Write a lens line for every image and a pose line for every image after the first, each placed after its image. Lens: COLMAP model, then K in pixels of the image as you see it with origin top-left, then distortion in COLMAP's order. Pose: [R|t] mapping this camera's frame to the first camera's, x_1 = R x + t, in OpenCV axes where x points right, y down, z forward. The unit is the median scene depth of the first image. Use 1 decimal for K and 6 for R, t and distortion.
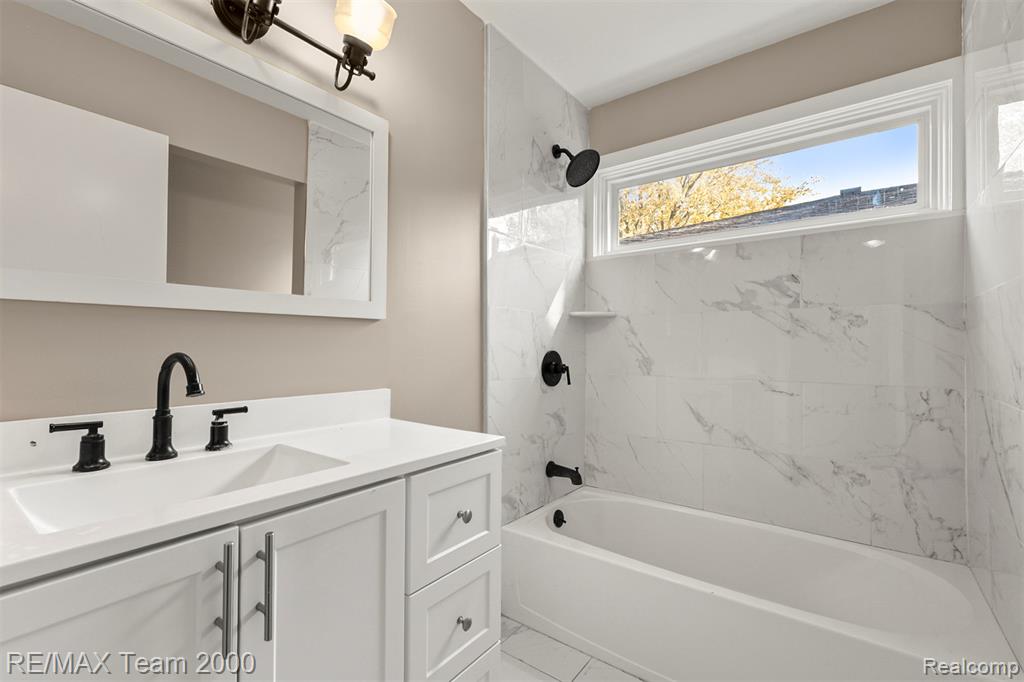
lens RADIAL K [[445.5, 0, 519.2], [0, 445.5, 342.8], [0, 0, 1]] dist [0.002072, 0.000275]
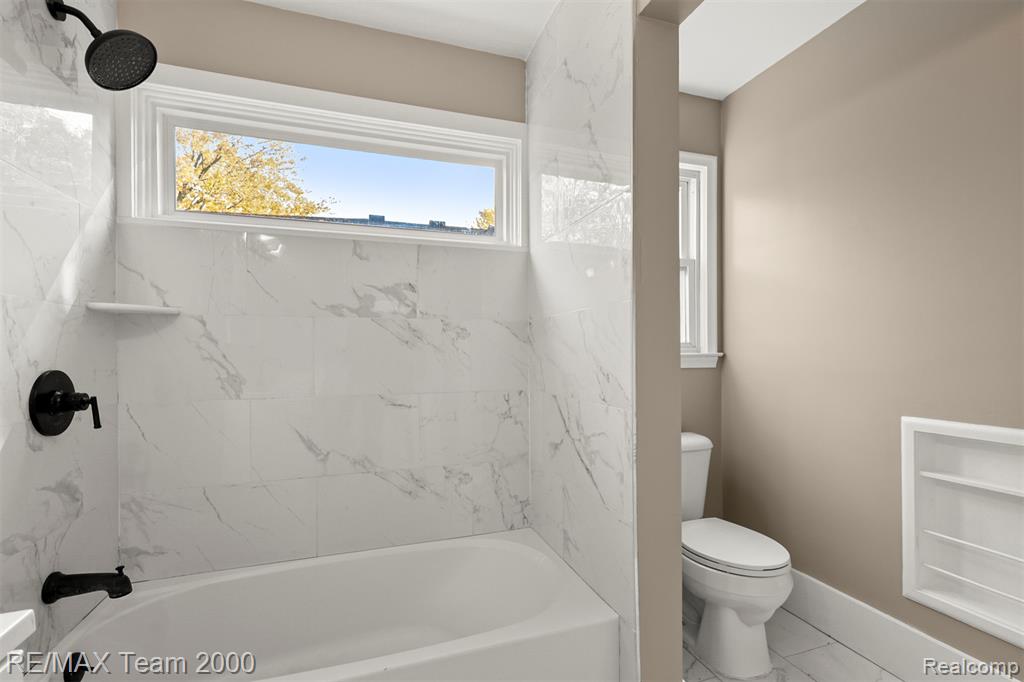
lens RADIAL K [[445.5, 0, 496.1], [0, 445.5, 355.5], [0, 0, 1]] dist [0.002072, 0.000275]
pose [[0.571548, -0.012788, 0.820469, -0.067391], [0.000231, 0.999881, 0.015424, -0.009213], [-0.820569, -0.008626, 0.571482, 0.254744]]
